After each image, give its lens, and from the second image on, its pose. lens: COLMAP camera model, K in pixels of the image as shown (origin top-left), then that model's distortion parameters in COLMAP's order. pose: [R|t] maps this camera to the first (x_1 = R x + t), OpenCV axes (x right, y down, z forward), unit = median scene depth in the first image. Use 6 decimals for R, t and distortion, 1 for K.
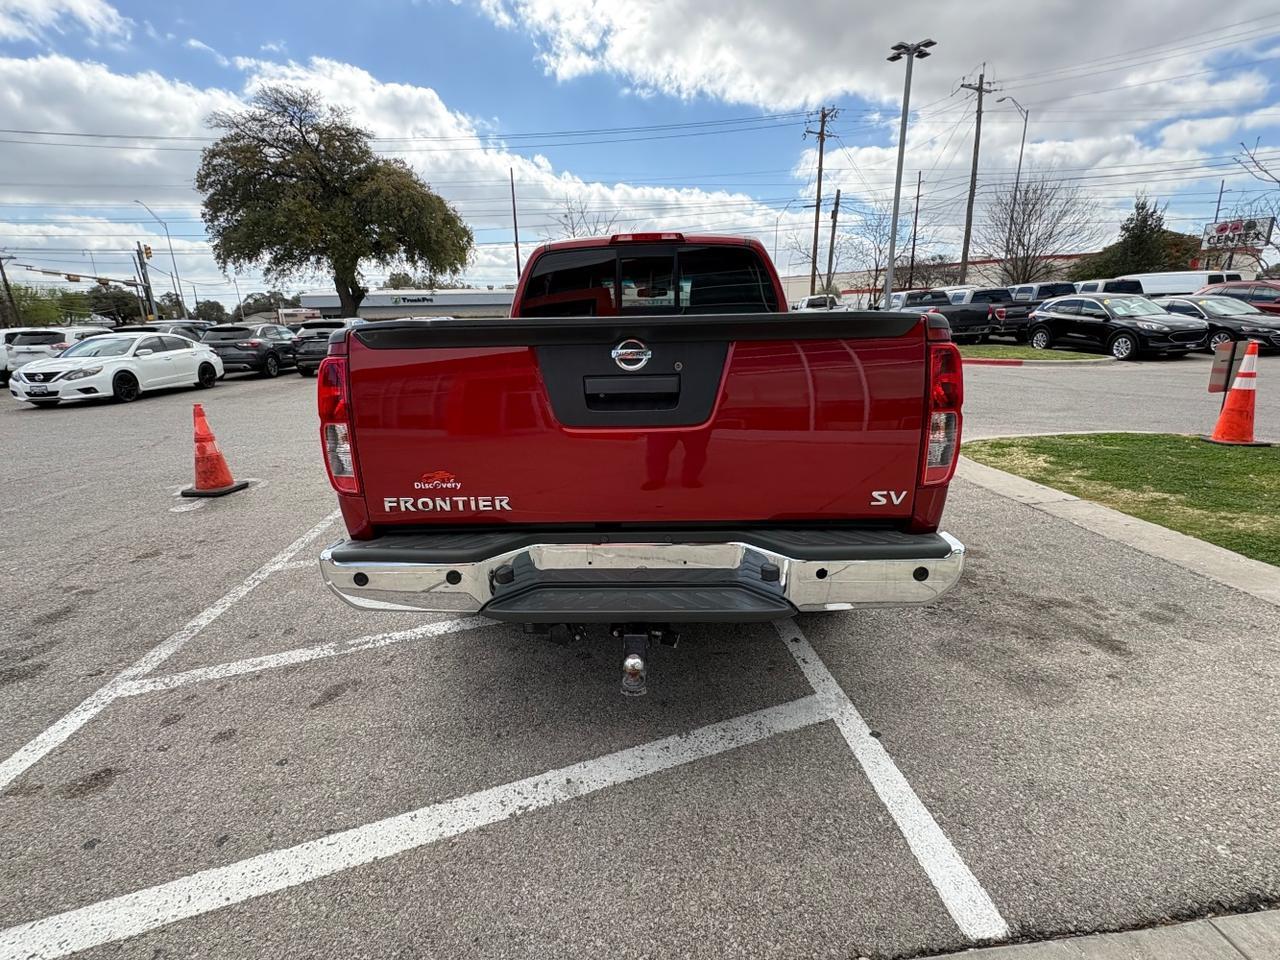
lens RADIAL K [[593.0, 0, 639.3], [0, 593.0, 480.6], [0, 0, 1]] dist [0.001003, -0.000836]
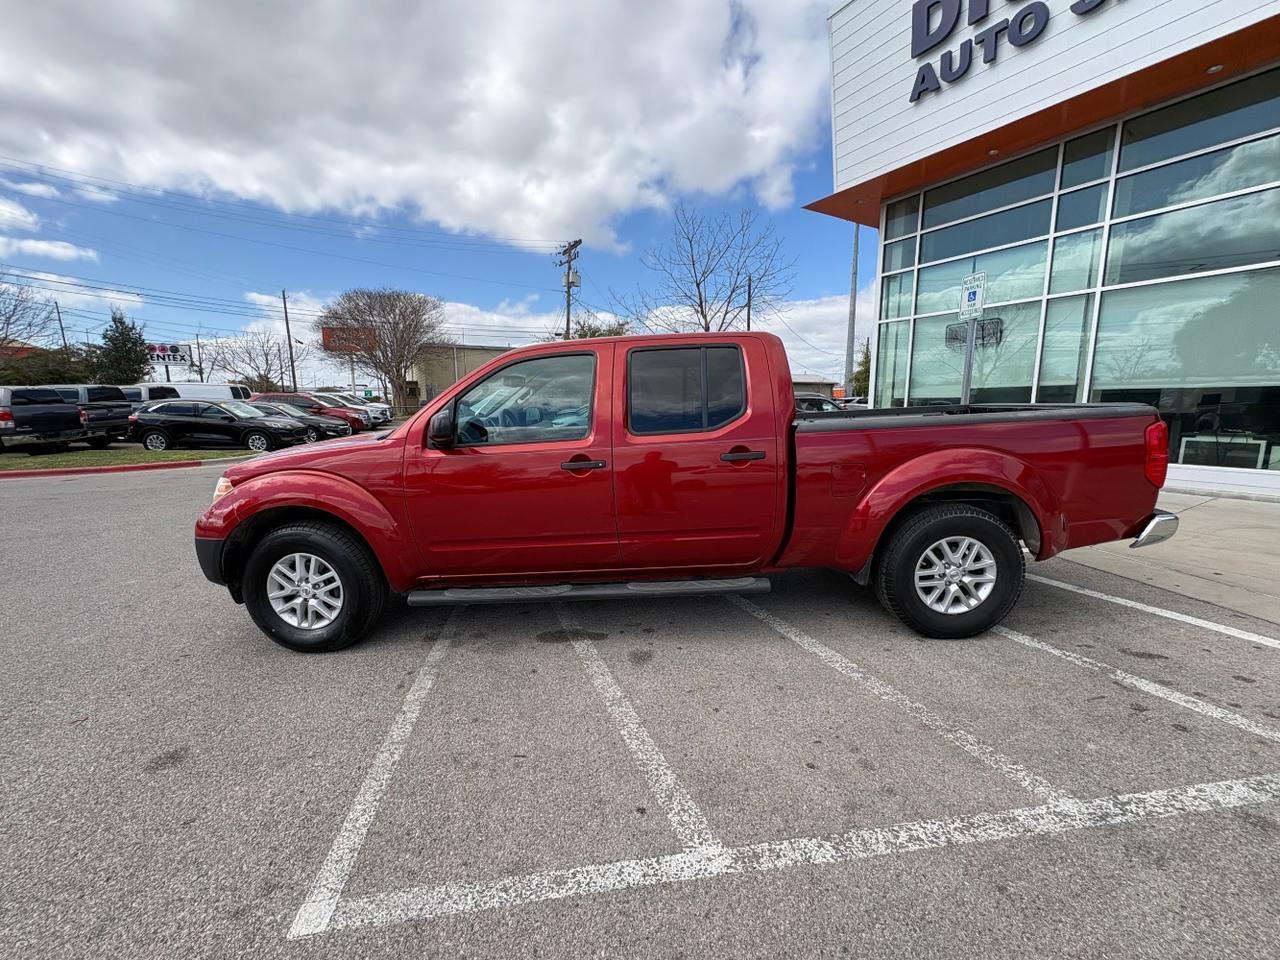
lens RADIAL K [[509.1, 0, 640.0], [0, 509.1, 480.0], [0, 0, 1]] dist [0.000484, -0.000120]
pose [[-0.024515, -0.127066, 0.991591, -0.233441], [0.277817, 0.951953, 0.128855, -0.076730], [-0.960321, 0.278640, 0.011964, 0.288173]]
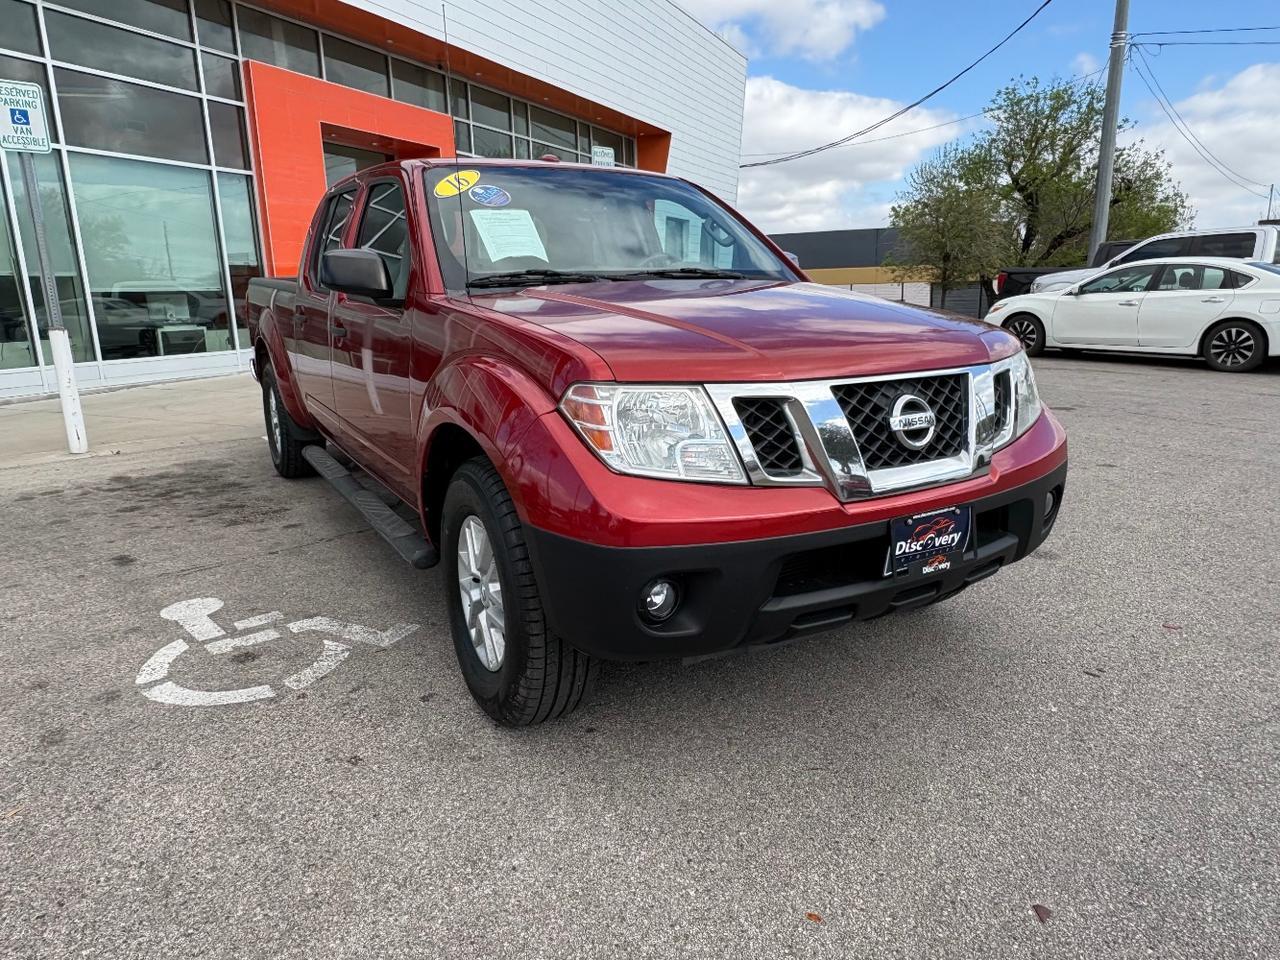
lens RADIAL K [[829.6, 0, 640.2], [0, 829.6, 473.8], [0, 0, 1]] dist [-0.000714, -0.001458]
pose [[-0.828781, 0.159512, -0.536357, 0.127365], [-0.111361, 0.892321, 0.437450, -0.141381], [0.548381, 0.422279, -0.721775, 0.536130]]
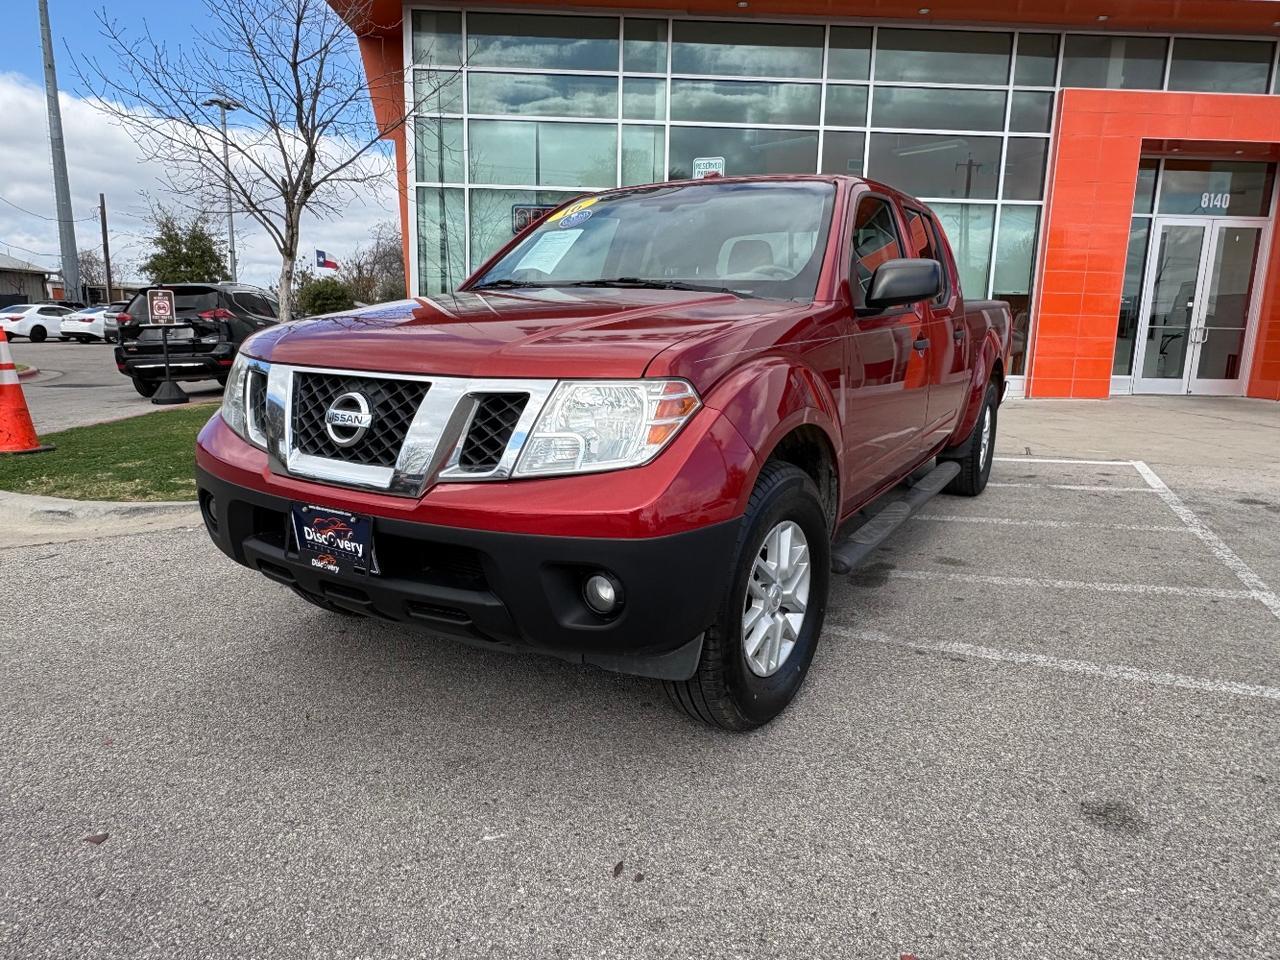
lens RADIAL K [[824.2, 0, 643.4], [0, 824.2, 486.9], [0, 0, 1]] dist [0.000828, 0.001726]
pose [[-0.877932, -0.089079, 0.470426, -0.096440], [0.126099, 0.904831, 0.406669, -0.132983], [-0.461882, 0.416348, -0.783147, 0.547150]]
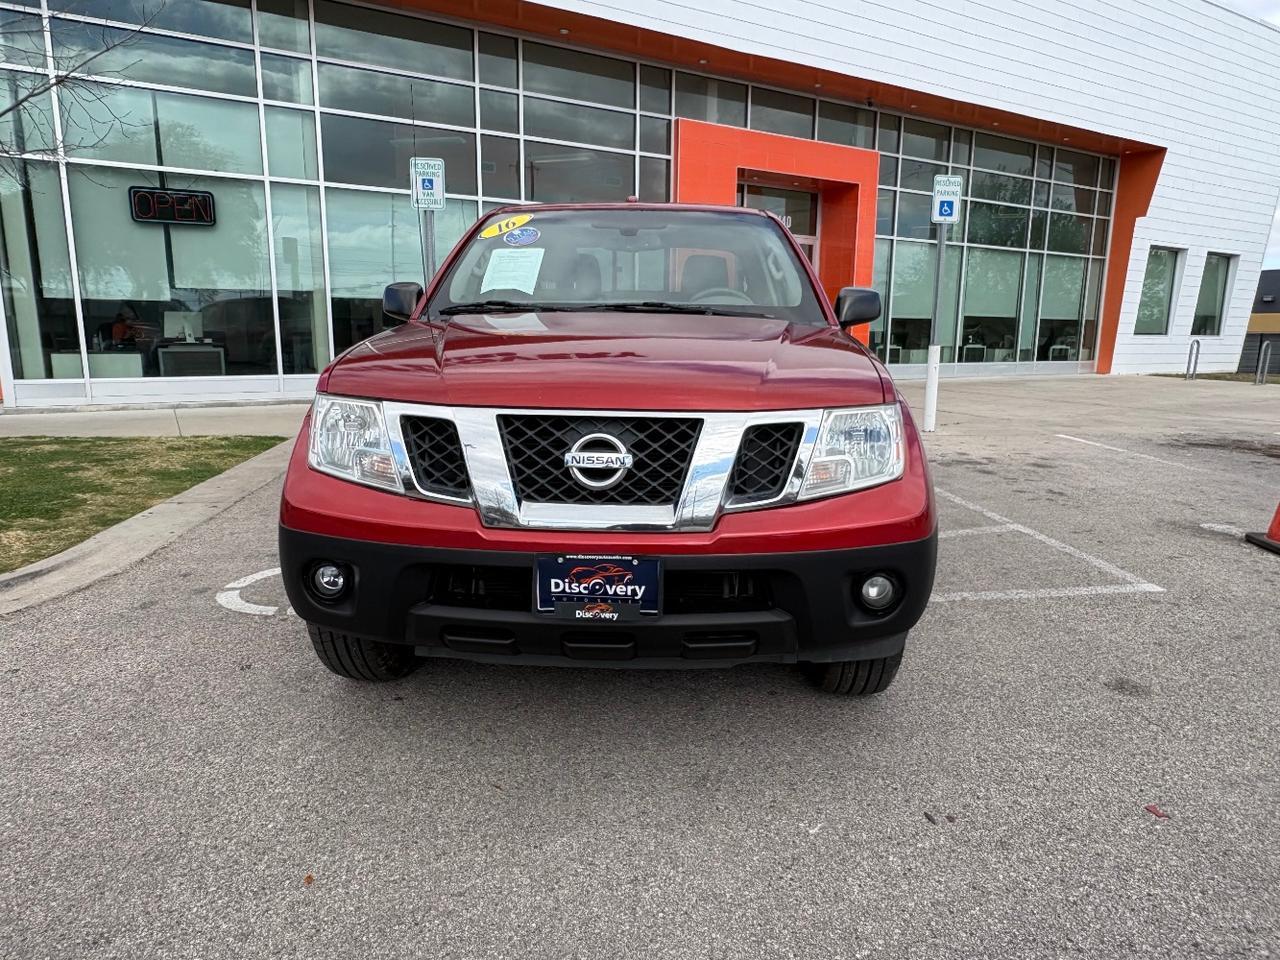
lens RADIAL K [[827.3, 0, 642.4], [0, 827.3, 482.5], [0, 0, 1]] dist [0.001966, -0.000808]
pose [[-0.999851, 0.013376, -0.010918, 0.007547], [0.007160, 0.896608, 0.442768, -0.149767], [0.015711, 0.442623, -0.896570, 0.579376]]
